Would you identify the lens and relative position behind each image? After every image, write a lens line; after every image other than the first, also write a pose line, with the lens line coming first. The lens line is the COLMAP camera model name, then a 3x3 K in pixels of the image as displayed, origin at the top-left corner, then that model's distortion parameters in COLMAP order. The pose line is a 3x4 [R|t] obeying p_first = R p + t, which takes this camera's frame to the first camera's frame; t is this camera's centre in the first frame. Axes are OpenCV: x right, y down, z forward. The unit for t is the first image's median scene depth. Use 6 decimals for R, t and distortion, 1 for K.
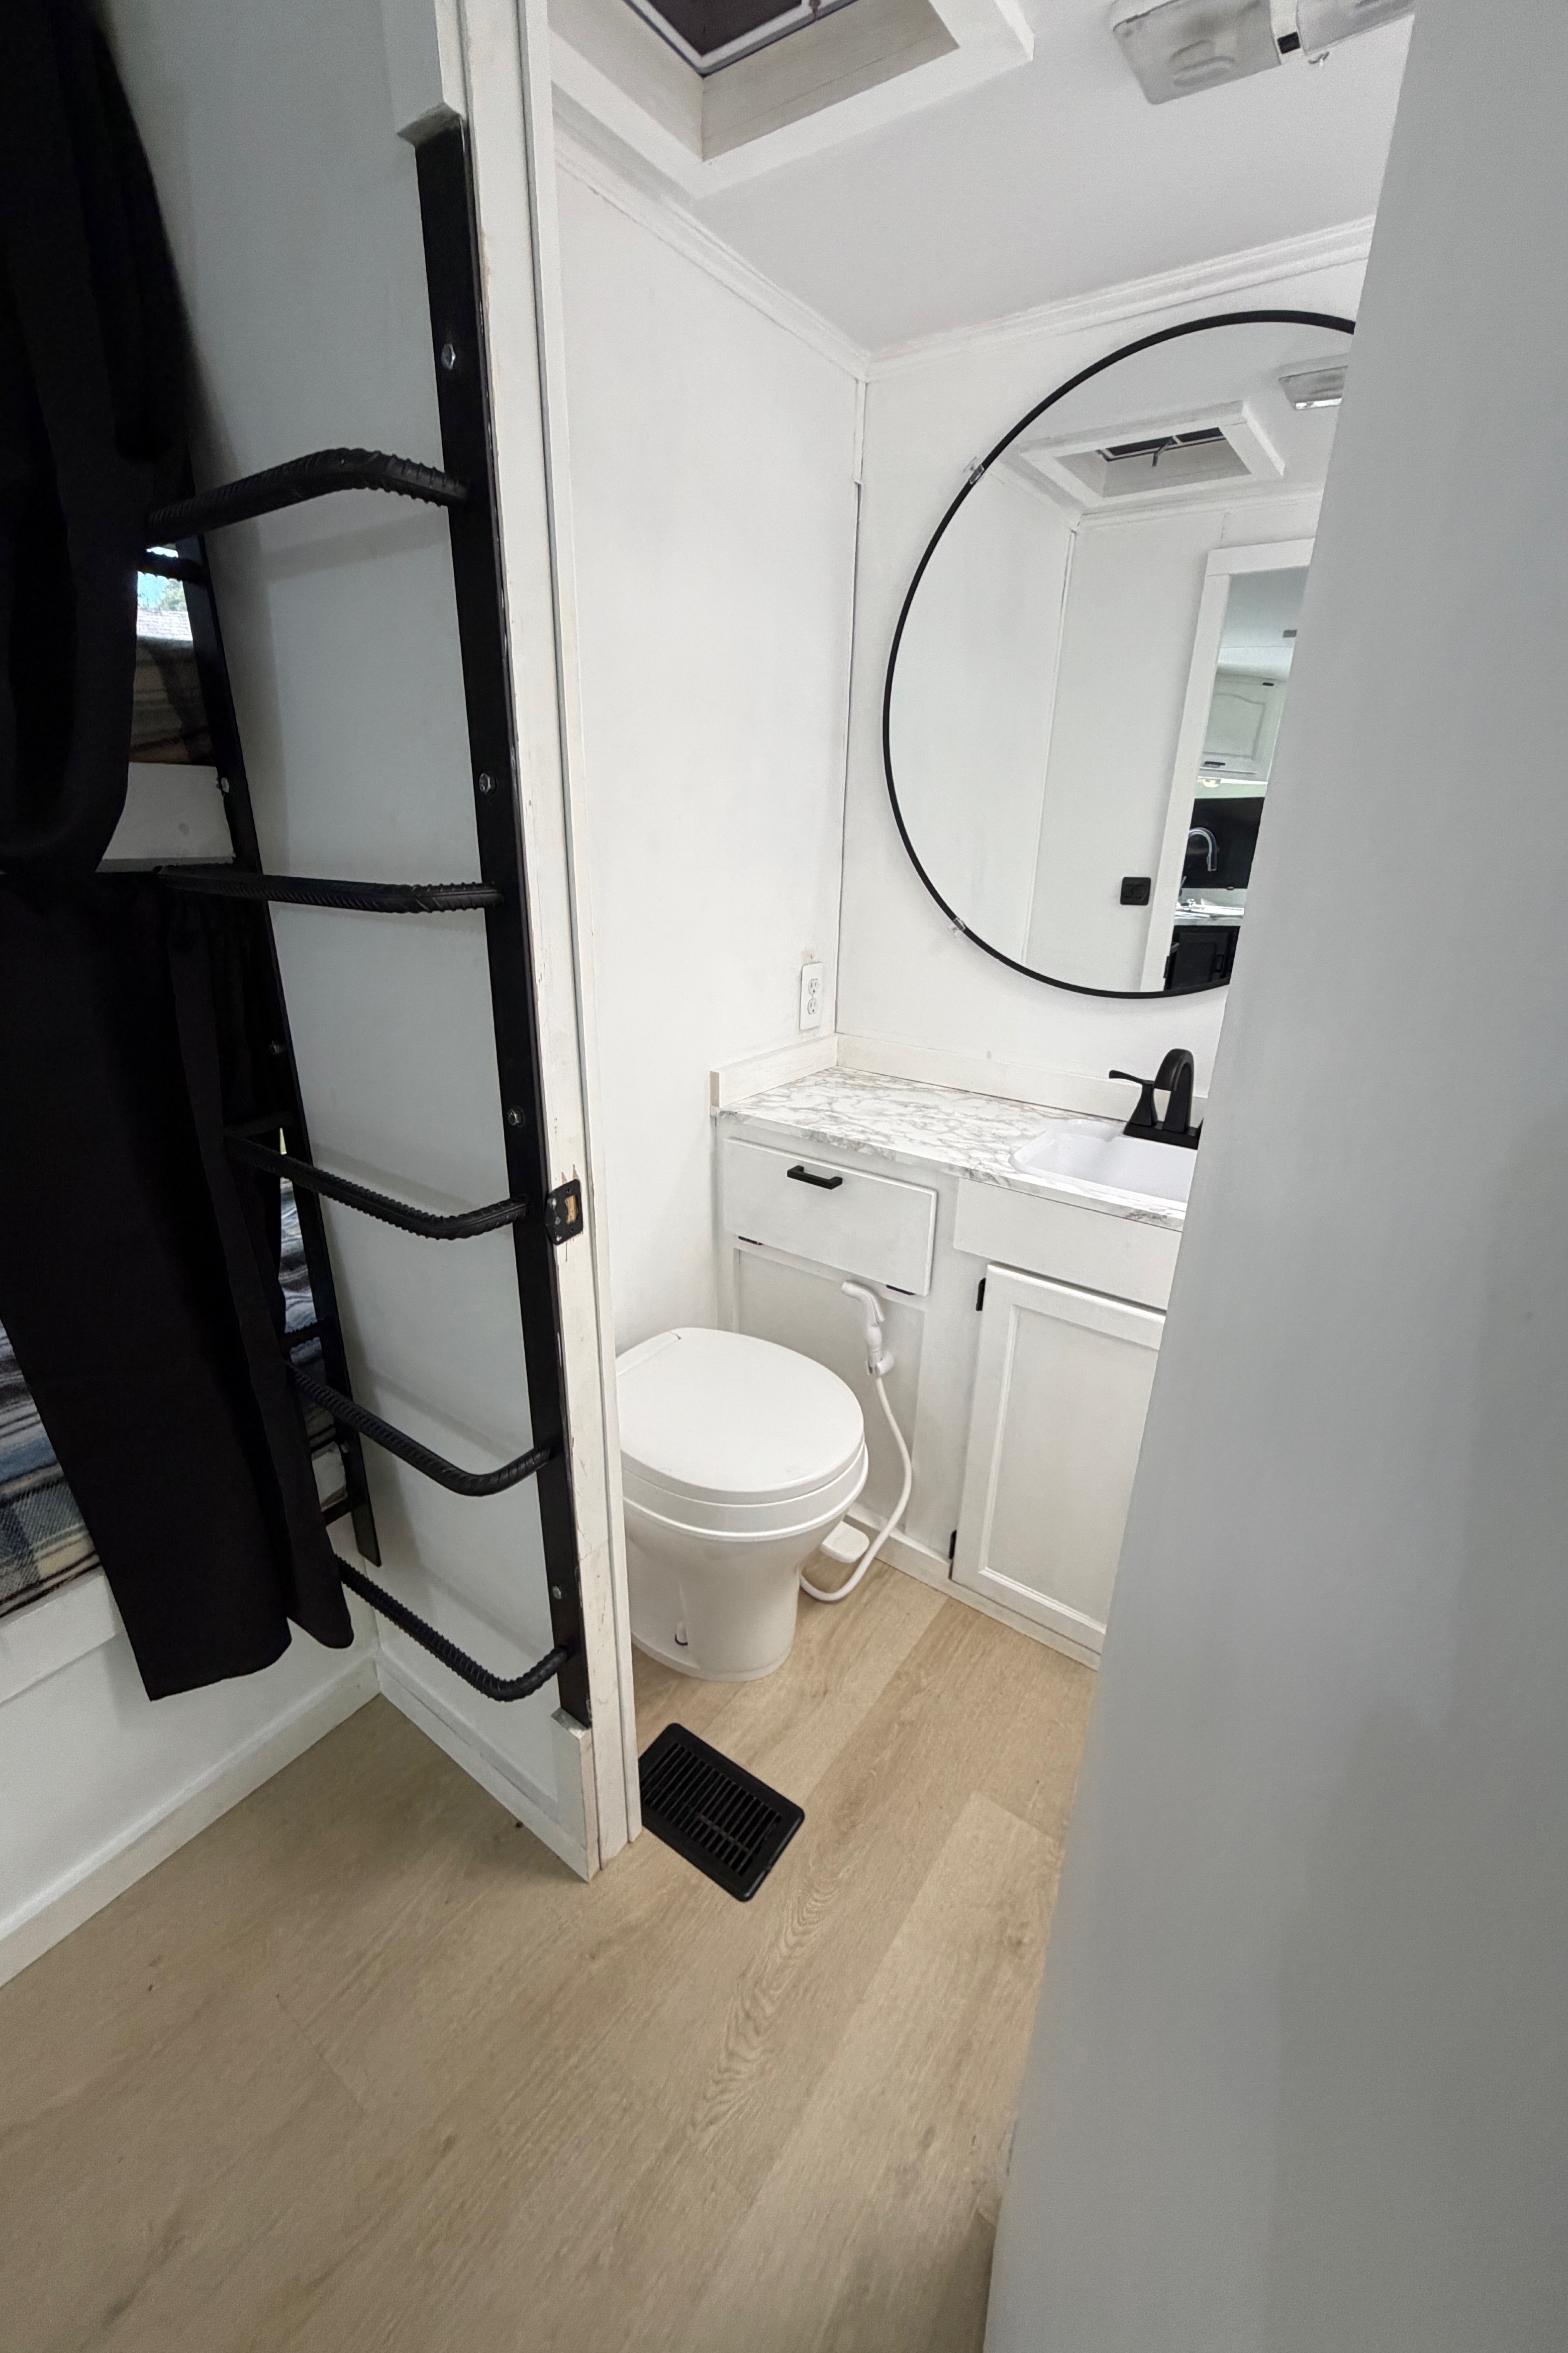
lens RADIAL K [[928.4, 0, 784.0], [0, 928.4, 1176.5], [0, 0, 1]] dist [-0.000188, -0.000307]
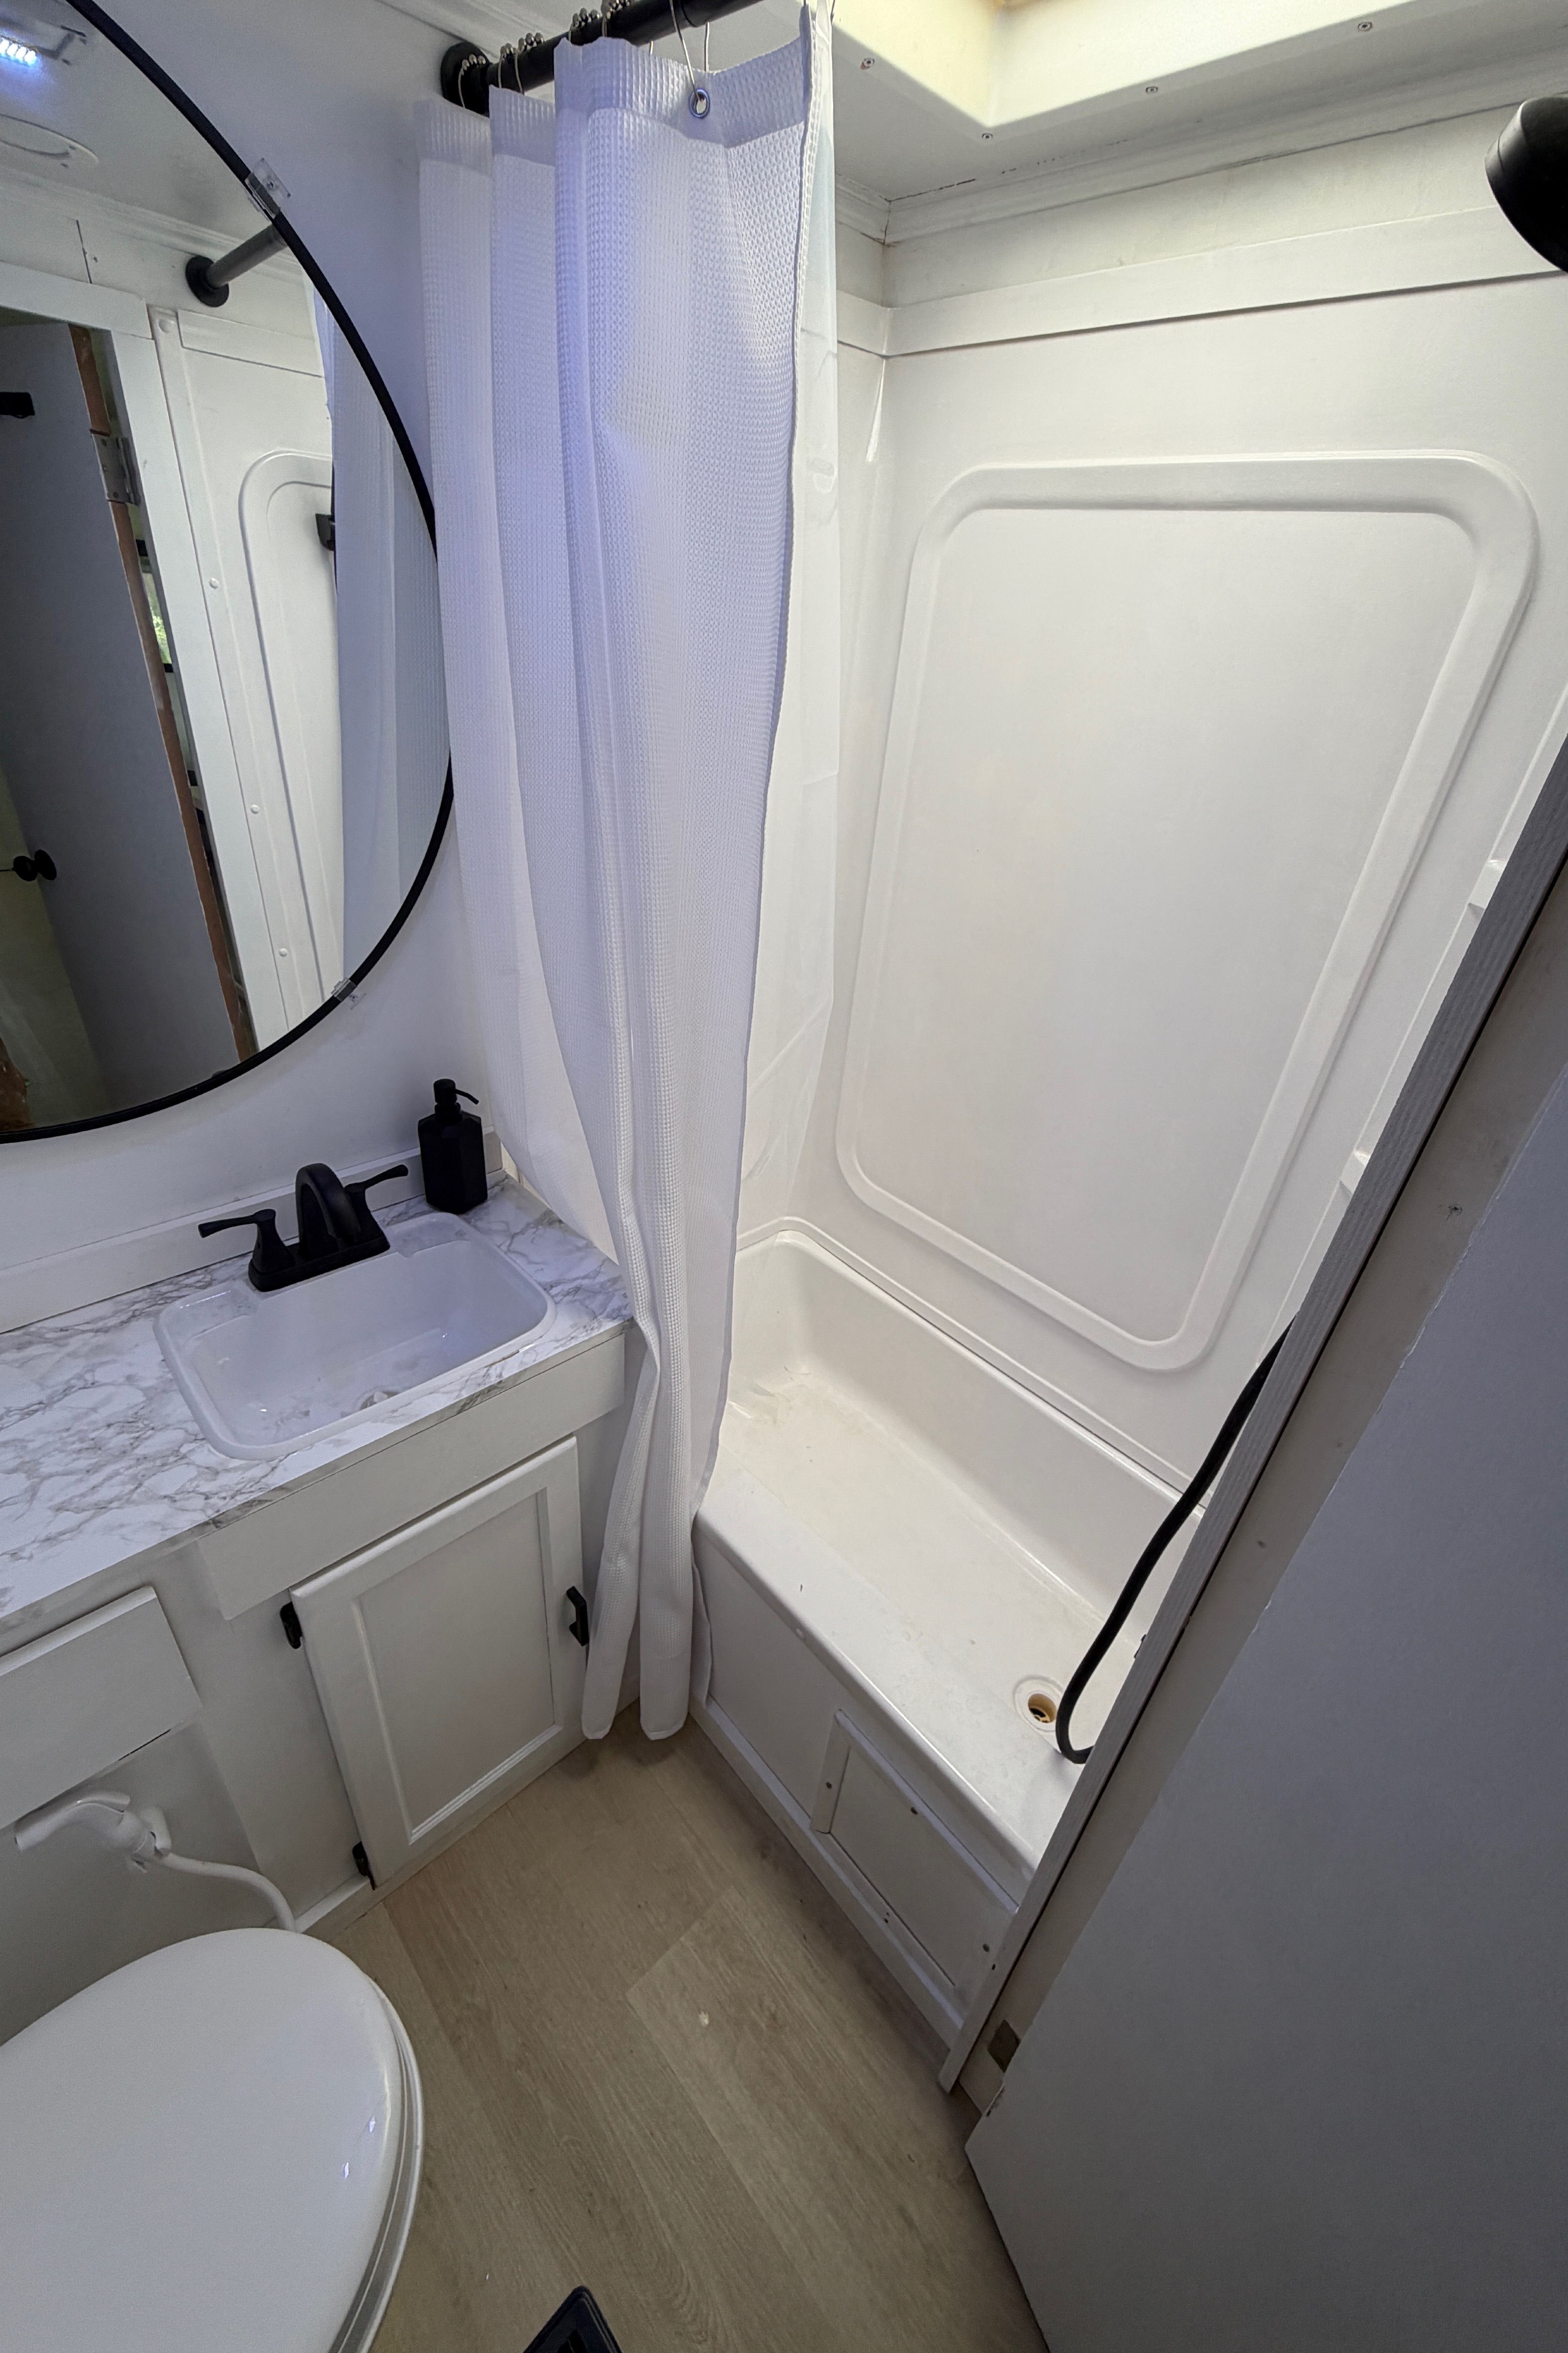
lens RADIAL K [[928.4, 0, 784.0], [0, 928.4, 1176.5], [0, 0, 1]] dist [-0.000188, -0.000307]
pose [[0.194883, -0.503653, 0.841638, -0.109439], [0.282941, 0.850480, 0.443428, -0.326387], [-0.939130, 0.151717, 0.308248, 0.400743]]
